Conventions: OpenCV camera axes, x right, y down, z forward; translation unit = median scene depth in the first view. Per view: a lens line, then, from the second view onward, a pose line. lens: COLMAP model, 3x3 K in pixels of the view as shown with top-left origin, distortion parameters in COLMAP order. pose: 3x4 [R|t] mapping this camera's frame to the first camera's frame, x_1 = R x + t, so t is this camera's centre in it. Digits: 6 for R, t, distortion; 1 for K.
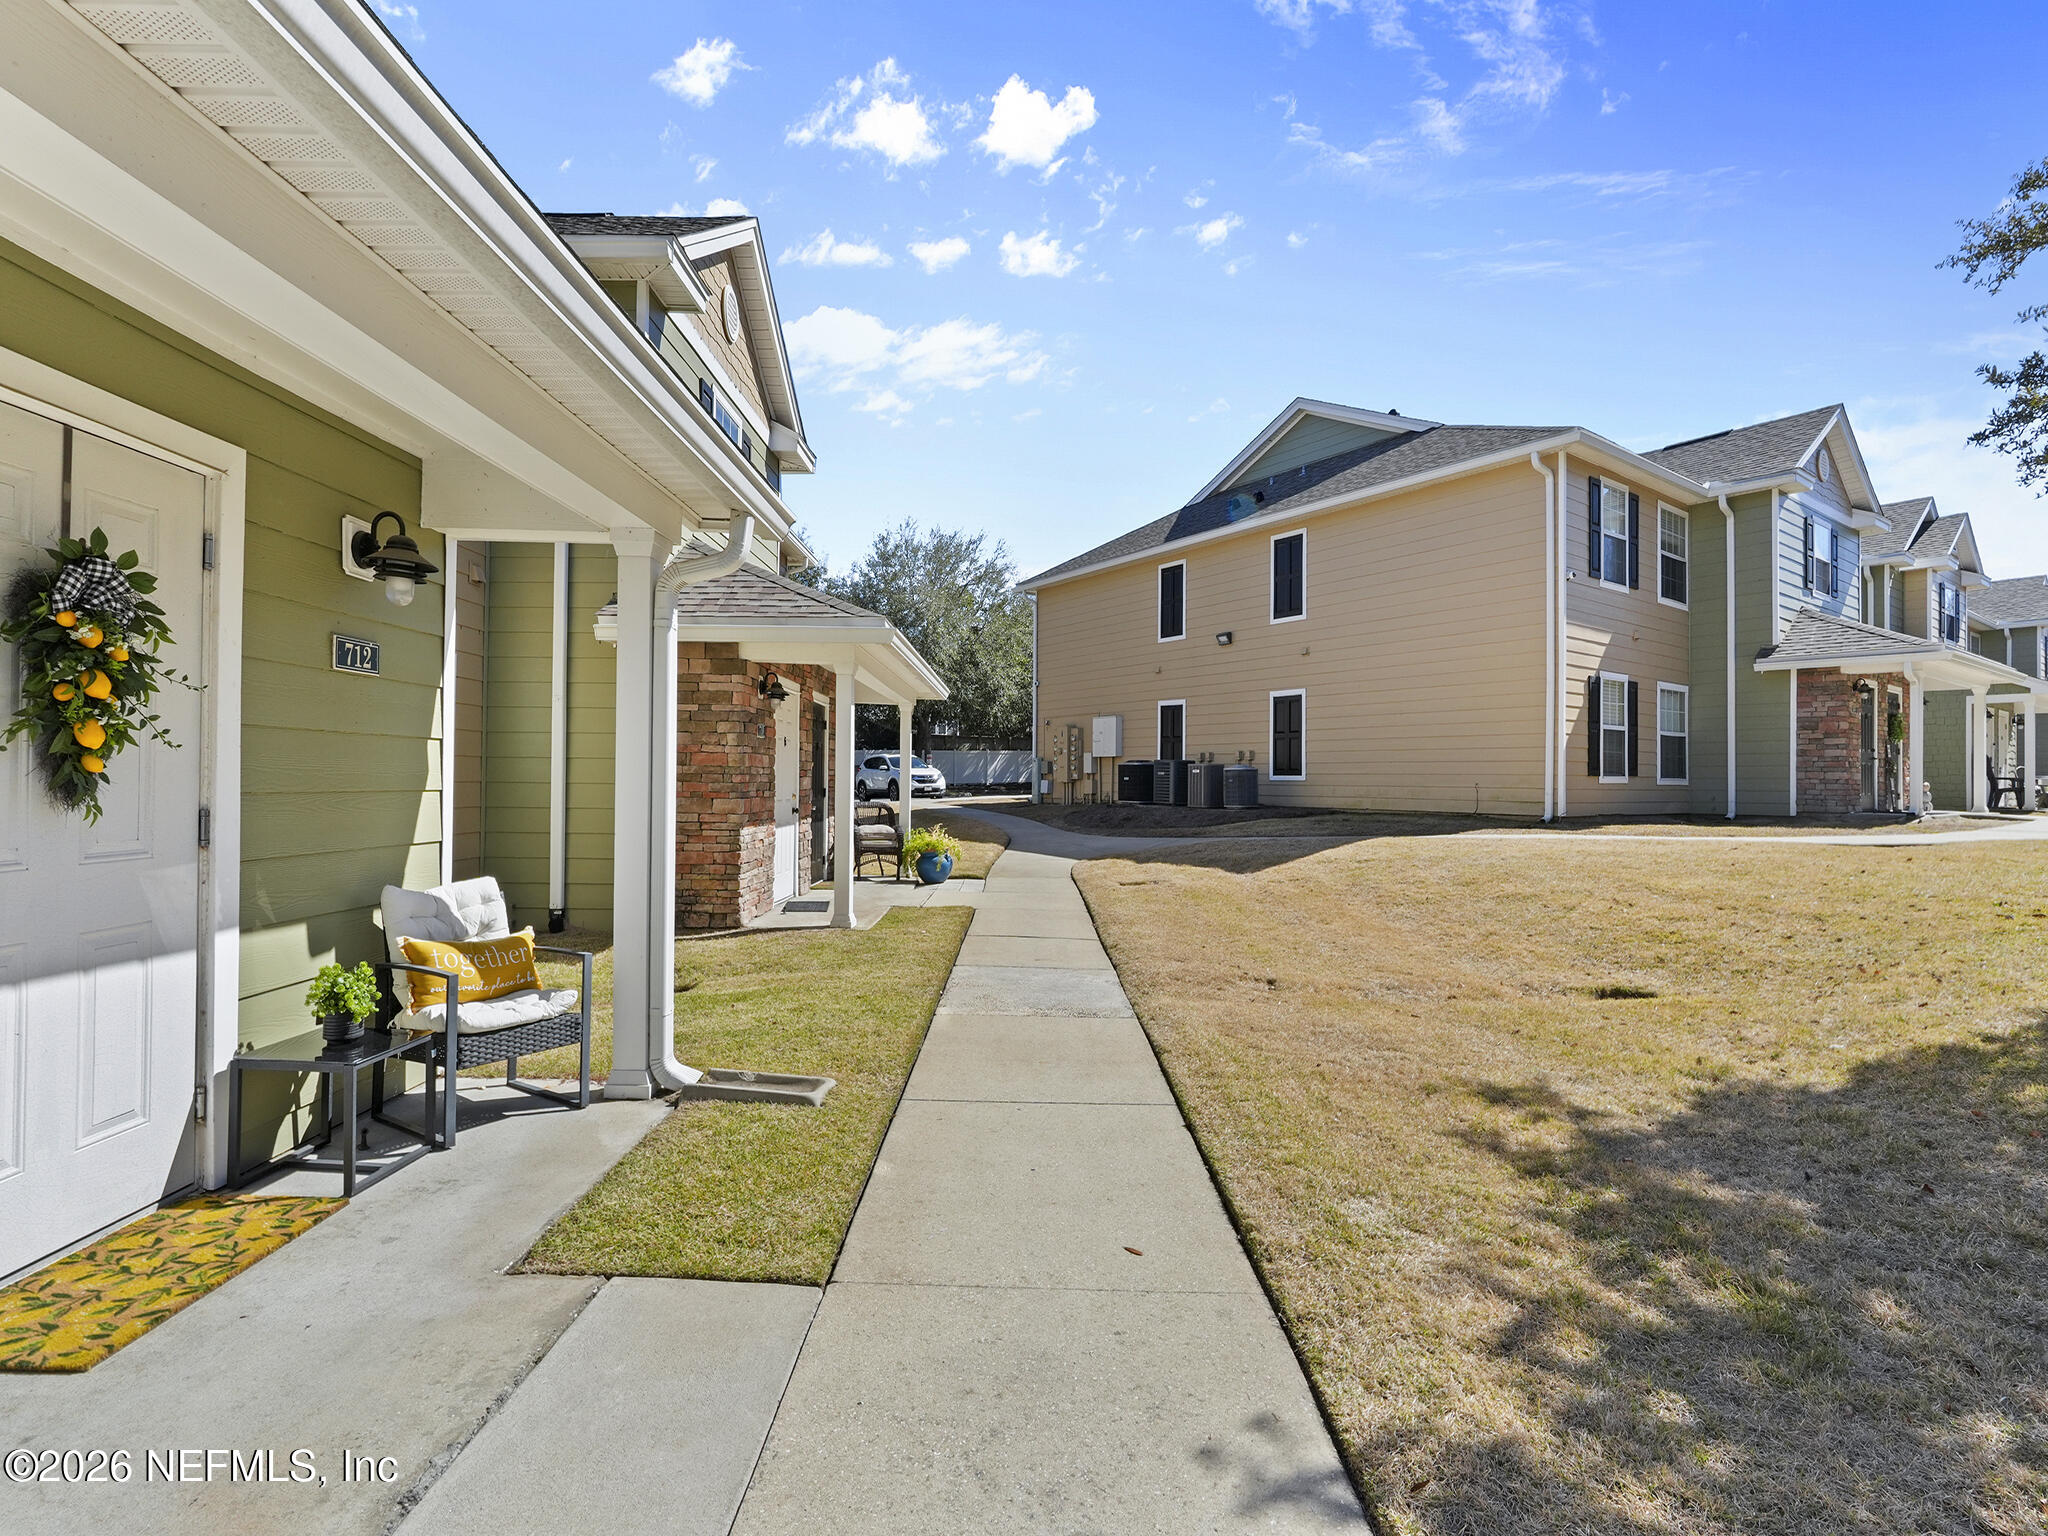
lens RADIAL K [[971.6, 0, 1024.0], [0, 971.6, 768.0], [0, 0, 1]] dist [0.000036, 0.000328]
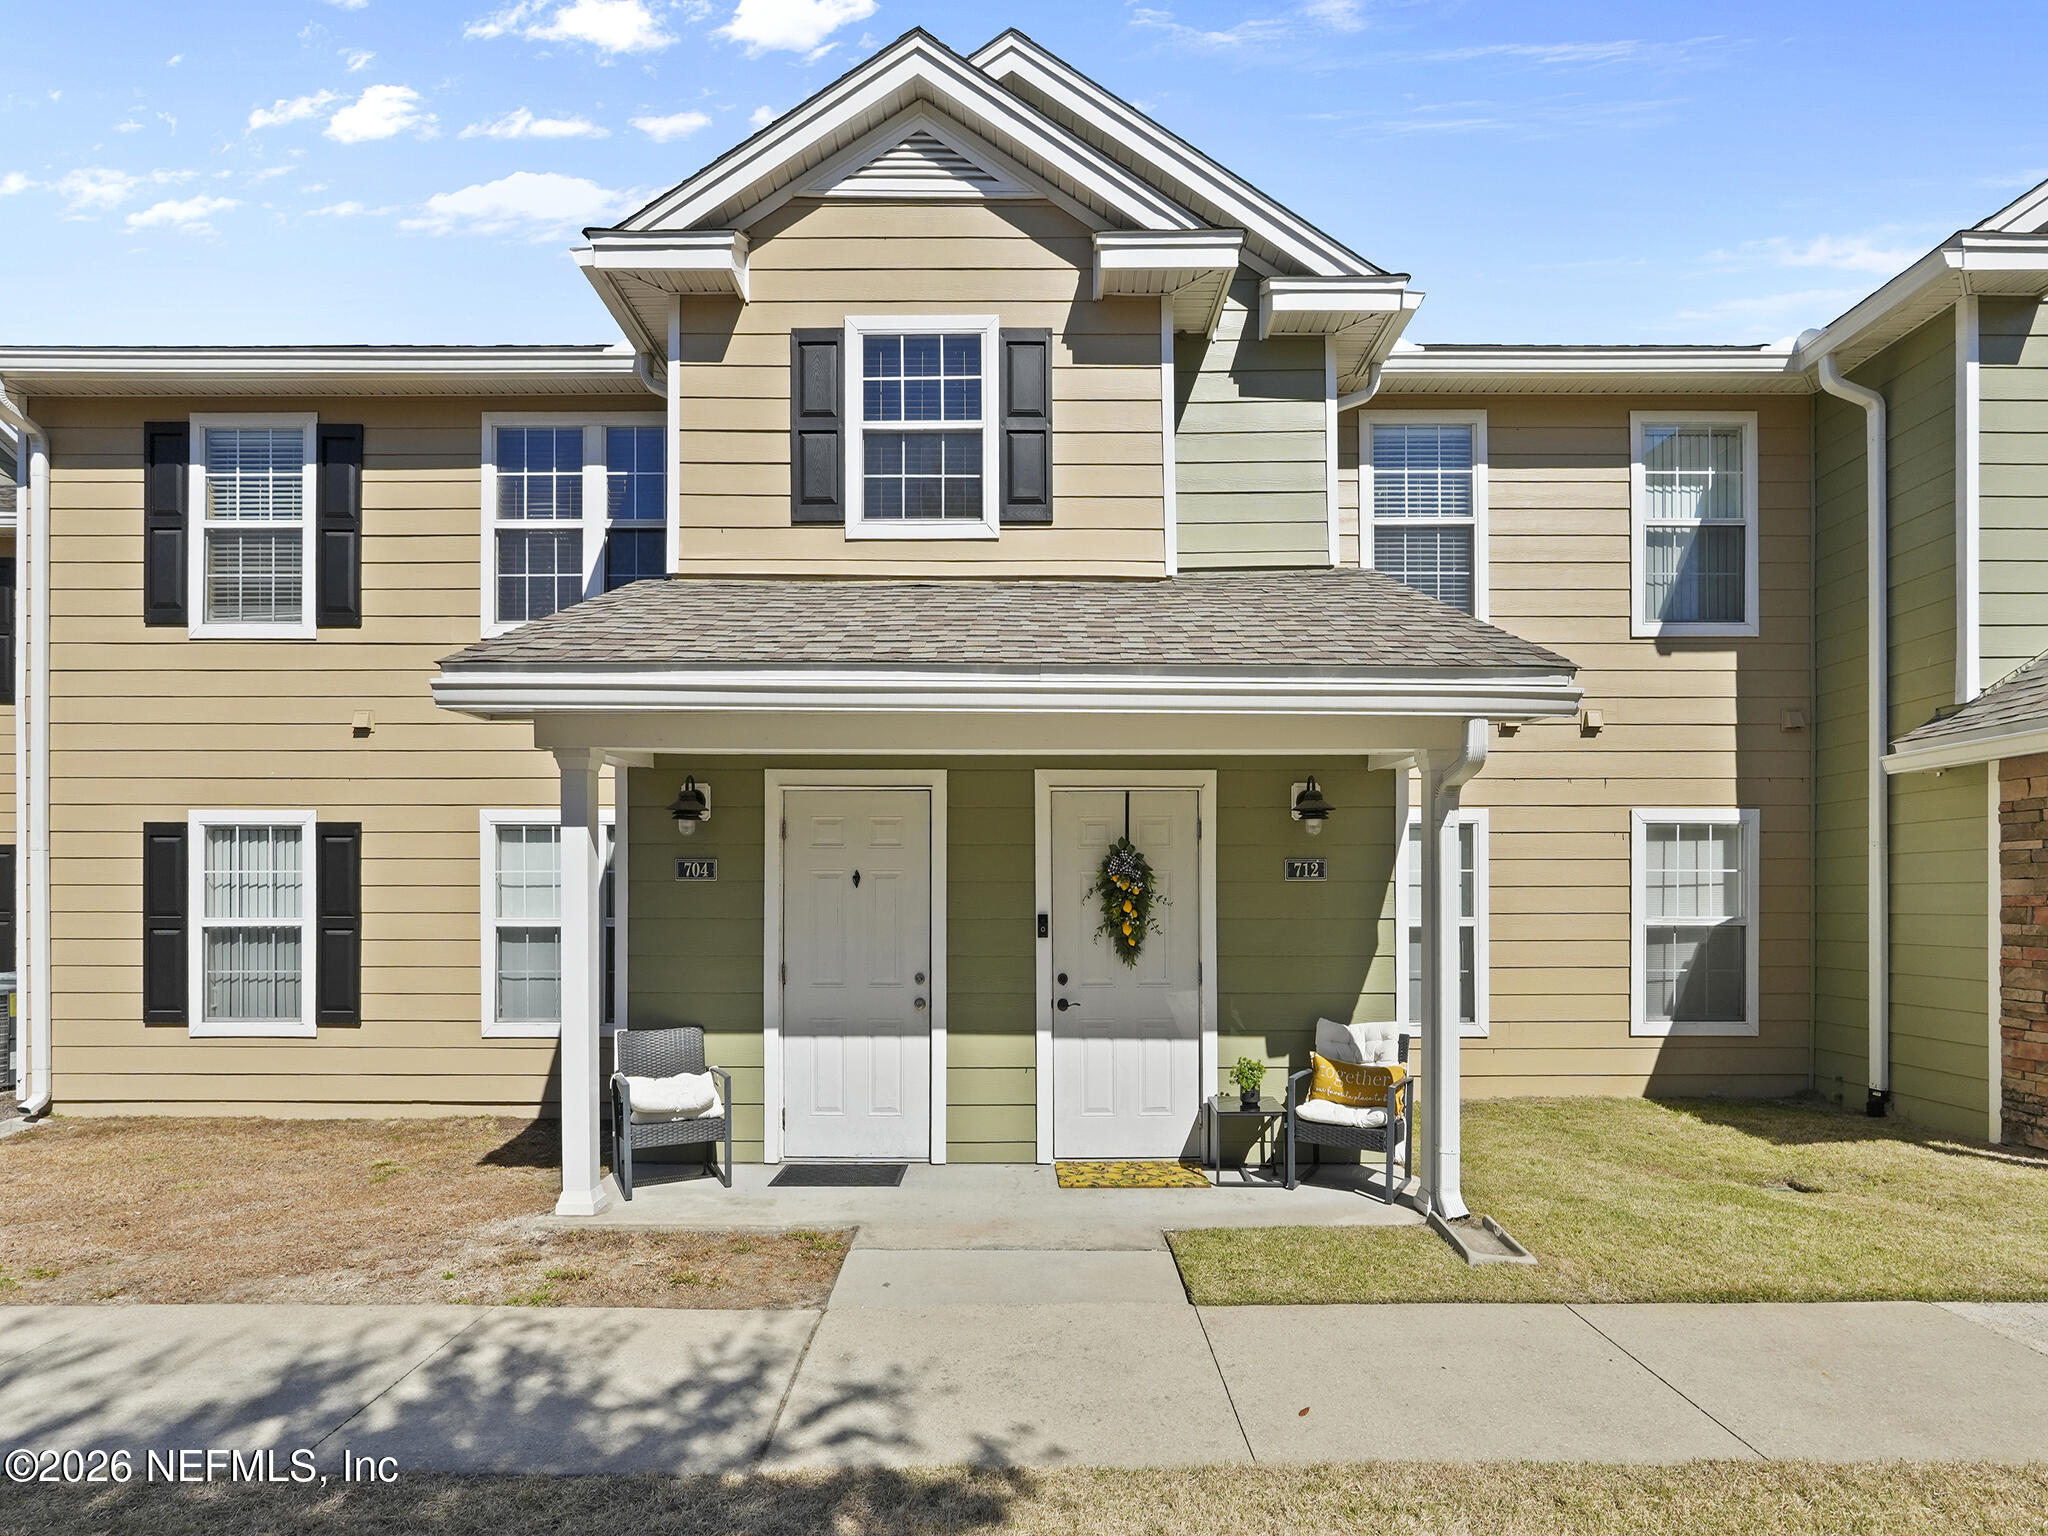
lens RADIAL K [[971.6, 0, 1024.0], [0, 971.6, 768.0], [0, 0, 1]] dist [0.000036, 0.000328]
pose [[0.013984, -0.156919, -0.987512, 1.102902], [0.015178, 0.987529, -0.156706, -0.041286], [0.999787, -0.012797, 0.016192, 0.580752]]
